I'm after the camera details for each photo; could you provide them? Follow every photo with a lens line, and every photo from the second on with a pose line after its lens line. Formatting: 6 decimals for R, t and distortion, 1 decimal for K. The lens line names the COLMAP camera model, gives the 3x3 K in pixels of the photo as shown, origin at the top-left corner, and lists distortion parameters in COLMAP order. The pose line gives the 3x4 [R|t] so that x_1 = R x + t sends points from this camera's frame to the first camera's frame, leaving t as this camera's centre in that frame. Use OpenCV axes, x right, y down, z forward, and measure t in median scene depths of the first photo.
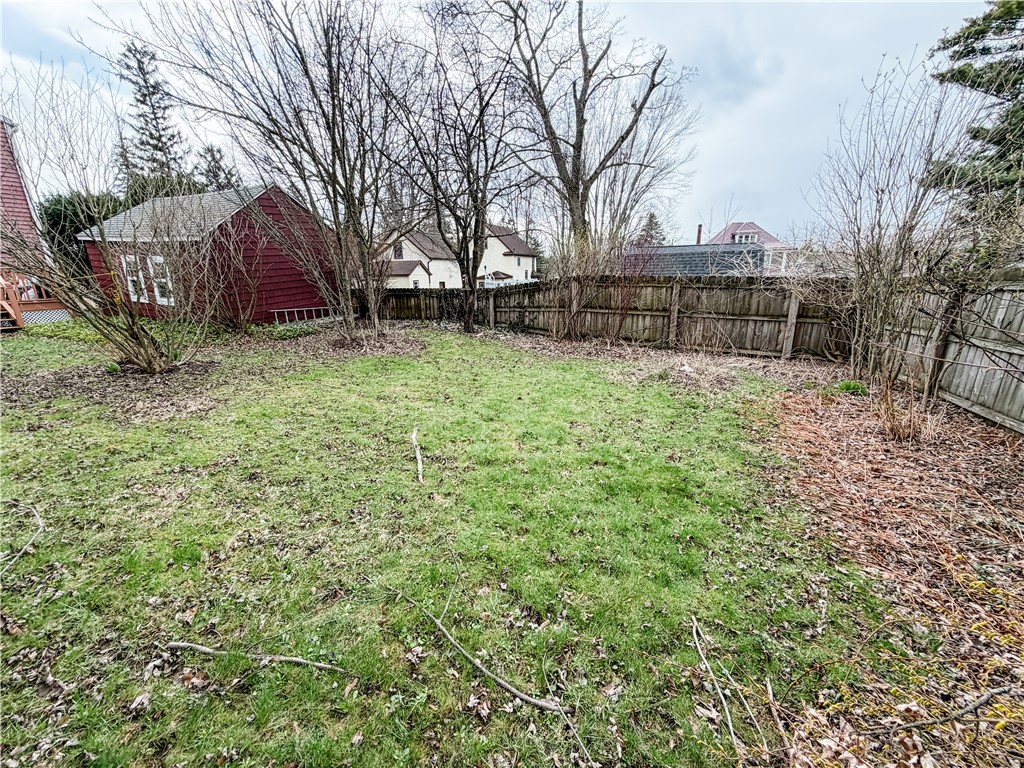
lens RADIAL K [[406.4, 0, 512.4], [0, 406.4, 383.6], [0, 0, 1]] dist [0.000058, -0.000261]
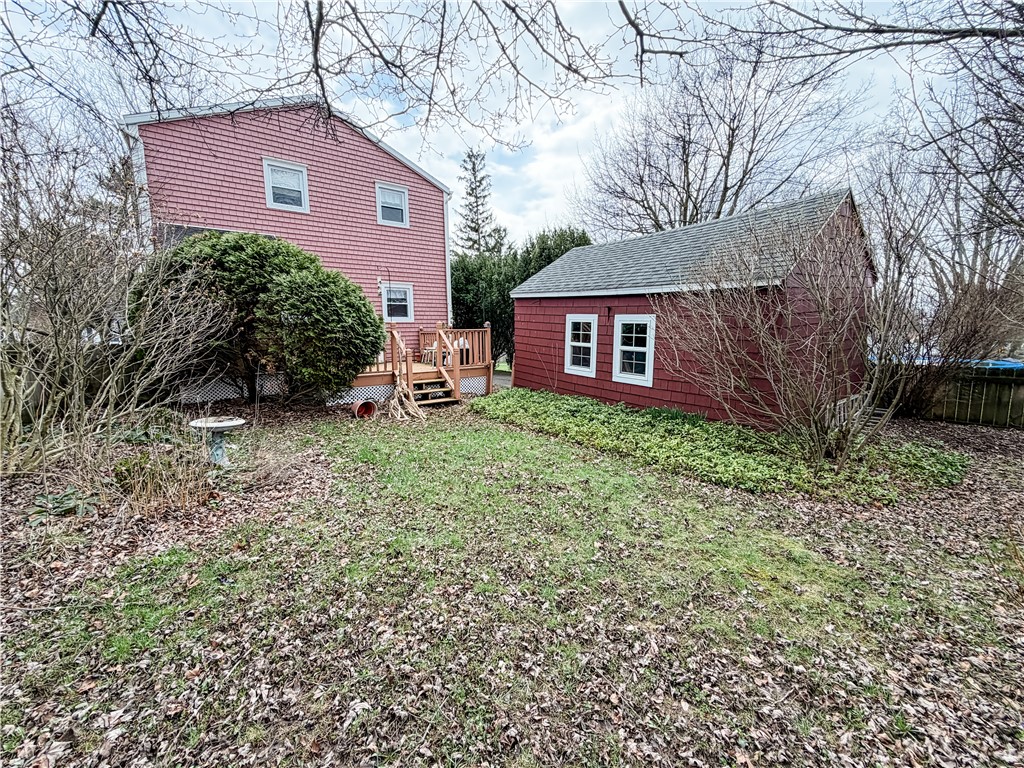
lens RADIAL K [[406.4, 0, 512.4], [0, 406.4, 383.3], [0, 0, 1]] dist [0.000058, -0.000261]
pose [[0.868322, 0.055460, -0.492891, -0.166718], [-0.119873, 0.987736, -0.100040, -0.023929], [0.481298, 0.145951, 0.864321, 0.086031]]
